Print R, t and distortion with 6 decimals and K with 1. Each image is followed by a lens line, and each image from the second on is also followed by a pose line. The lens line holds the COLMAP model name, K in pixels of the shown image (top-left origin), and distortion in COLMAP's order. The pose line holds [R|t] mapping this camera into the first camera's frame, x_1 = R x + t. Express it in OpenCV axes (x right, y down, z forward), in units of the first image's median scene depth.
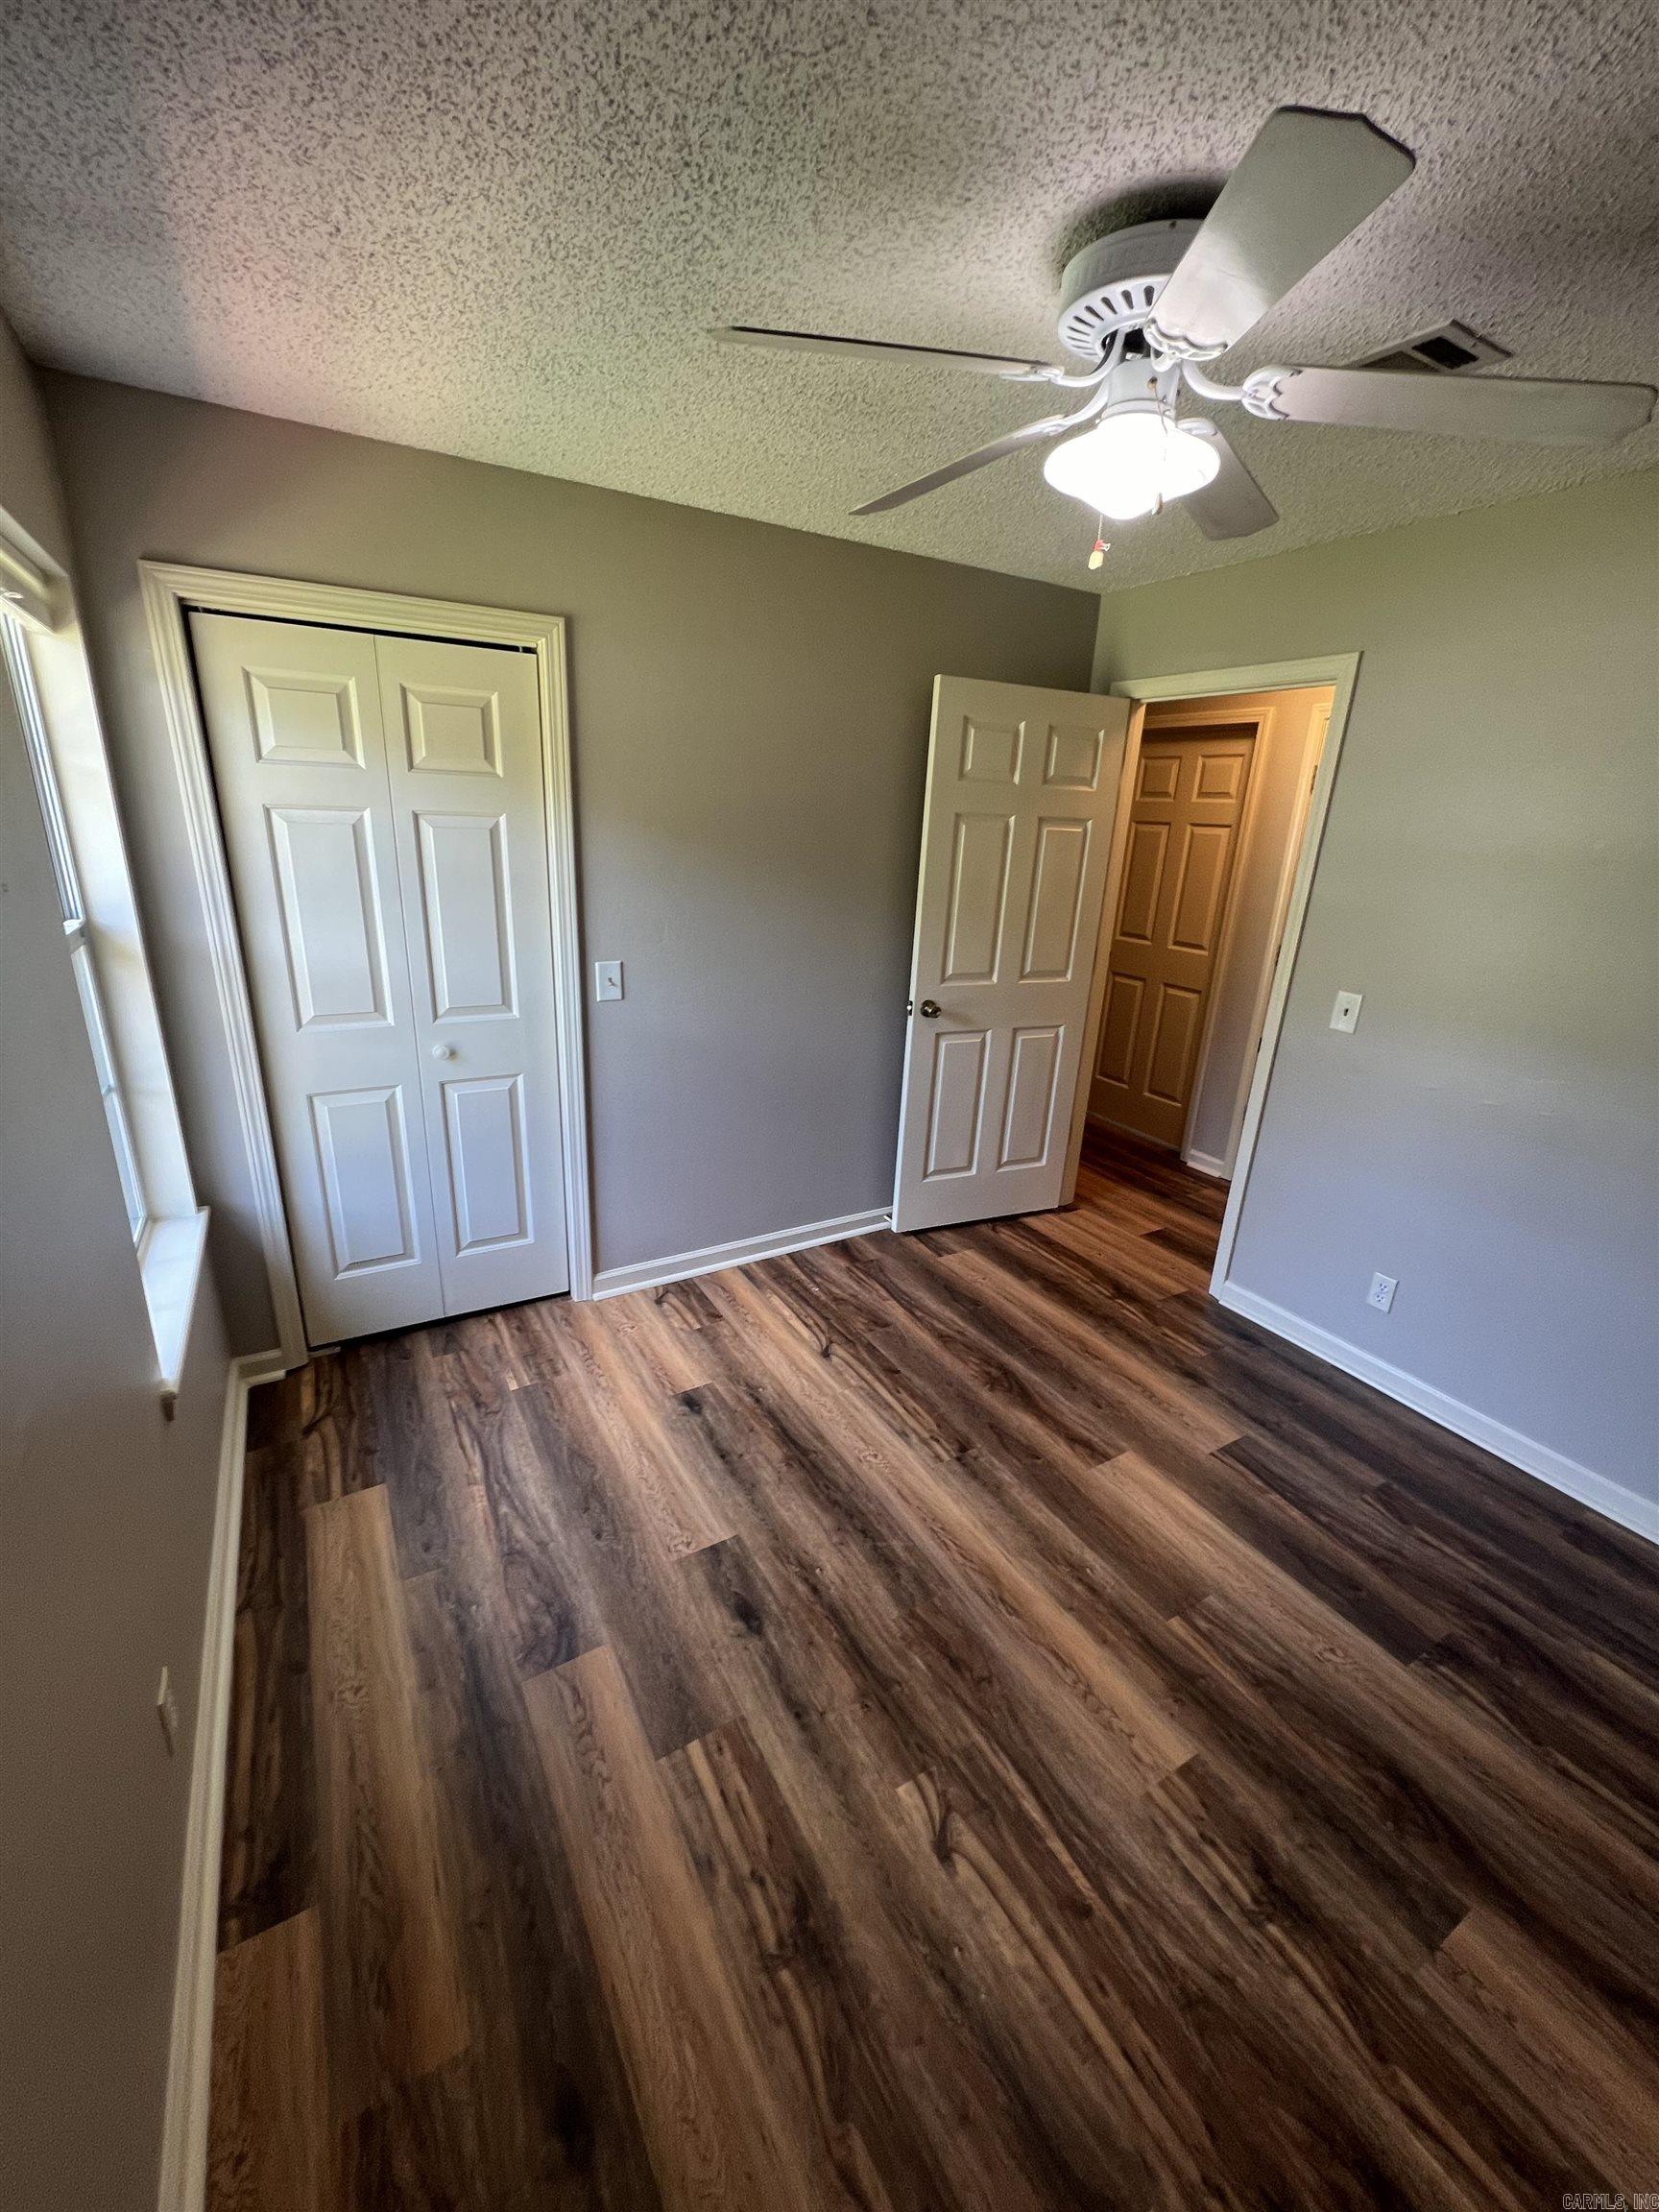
lens RADIAL K [[886.2, 0, 828.9], [0, 886.2, 1107.5], [0, 0, 1]] dist [-0.001349, 0.000000]
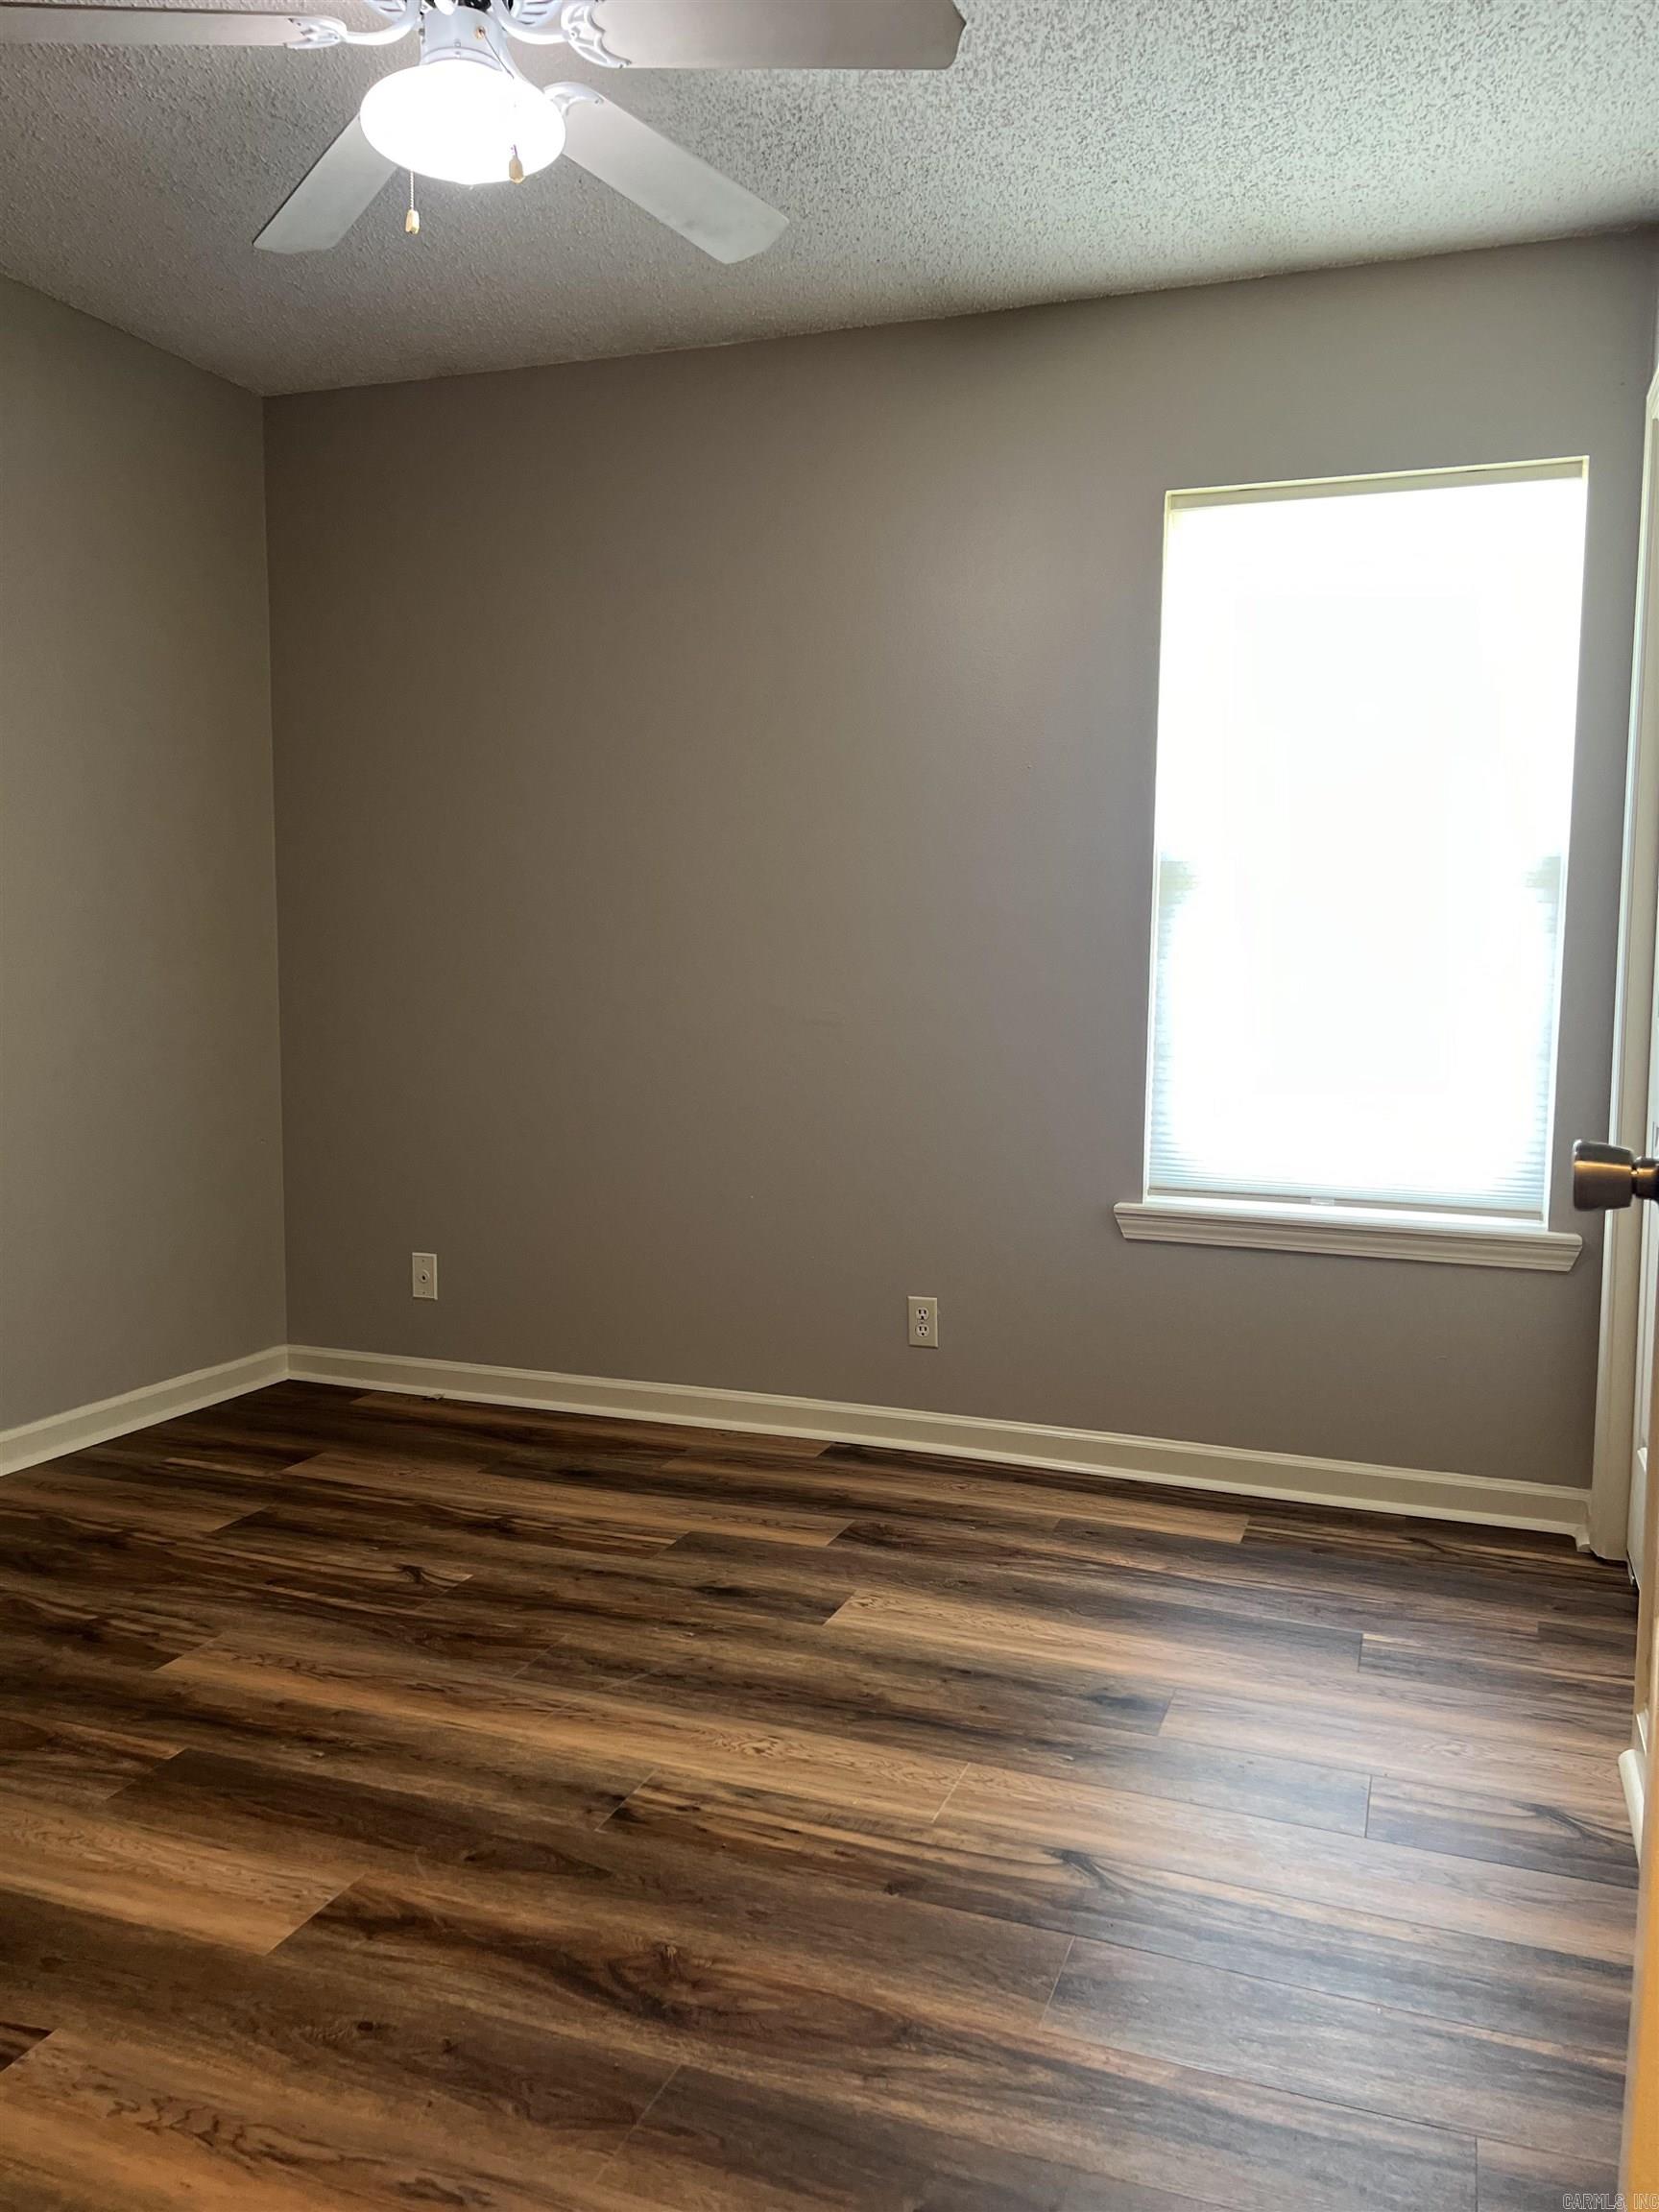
lens RADIAL K [[1666.7, 0, 839.9], [0, 1666.7, 1092.5], [0, 0, 1]] dist [0.048392, -0.055094]
pose [[-0.768933, 0.004363, -0.639315, 0.635061], [-0.246146, 0.920872, 0.302336, -0.262284], [0.590046, 0.389840, -0.707015, 1.564590]]
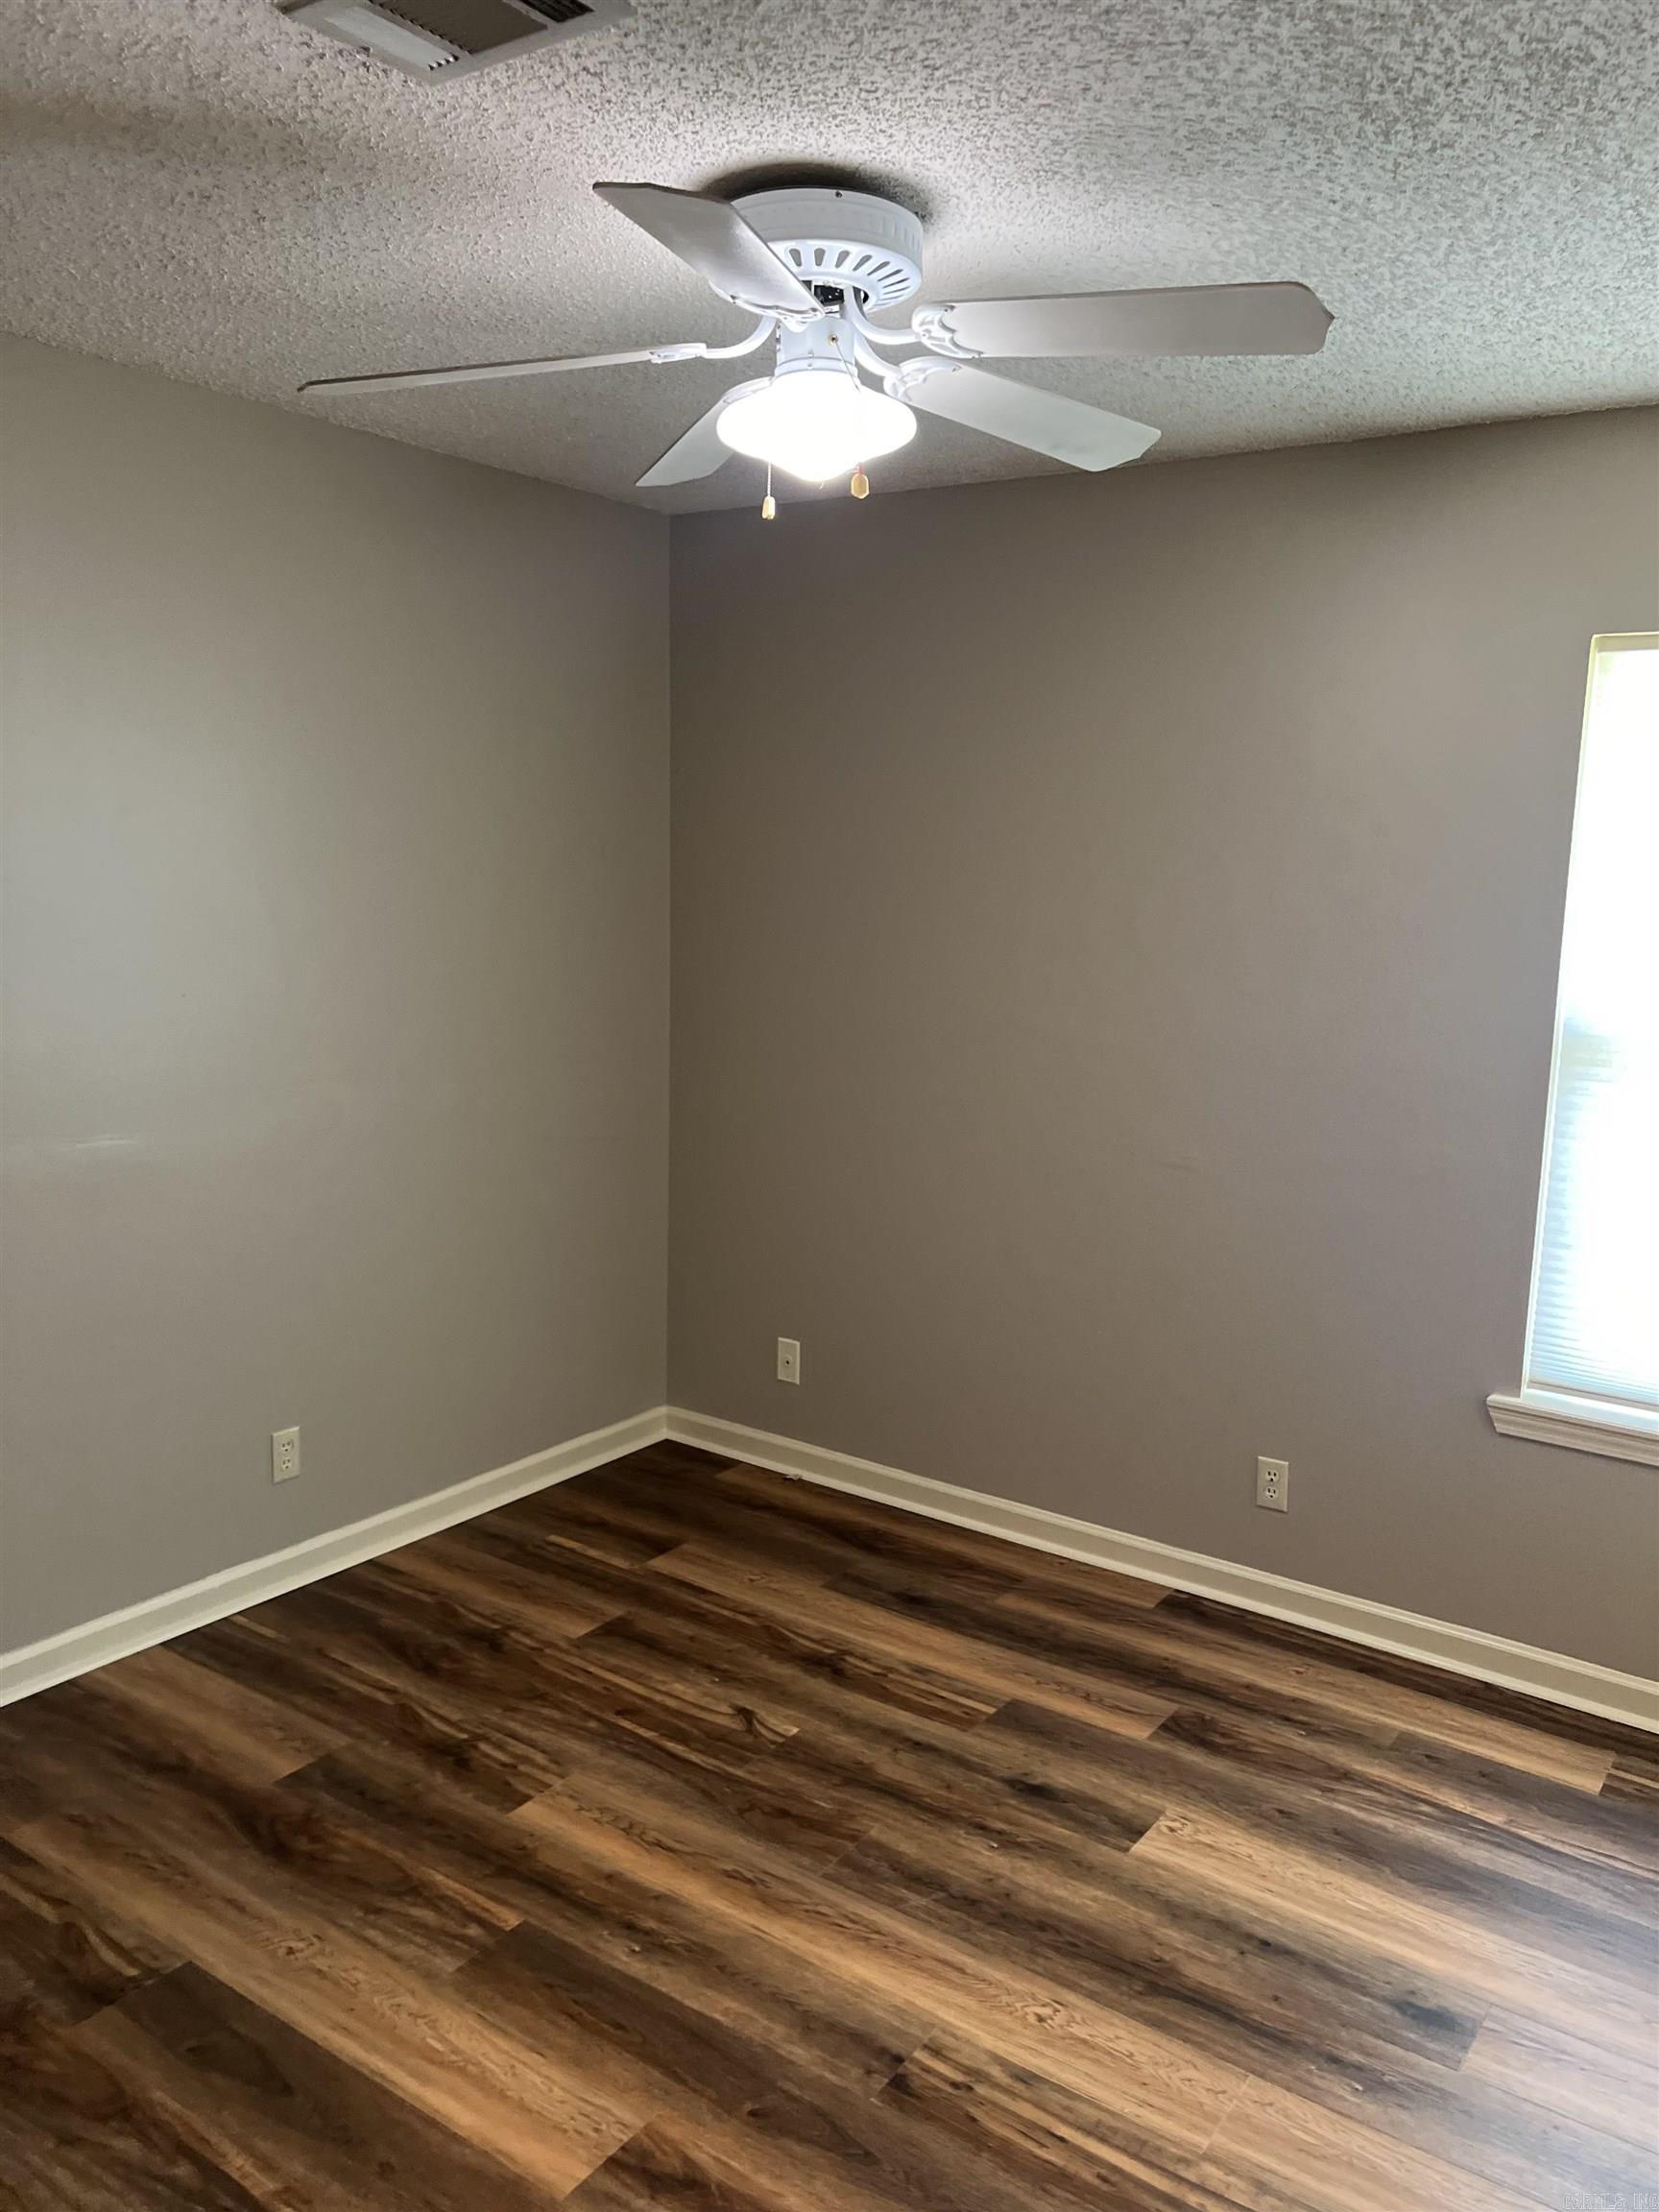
lens RADIAL K [[1666.7, 0, 836.5], [0, 1666.7, 1099.6], [0, 0, 1]] dist [0.048392, -0.055094]
pose [[-0.903584, -0.000742, -0.428410, 0.587026], [-0.197555, 0.888050, 0.415137, -0.477094], [0.380141, 0.459746, -0.802575, 1.500948]]
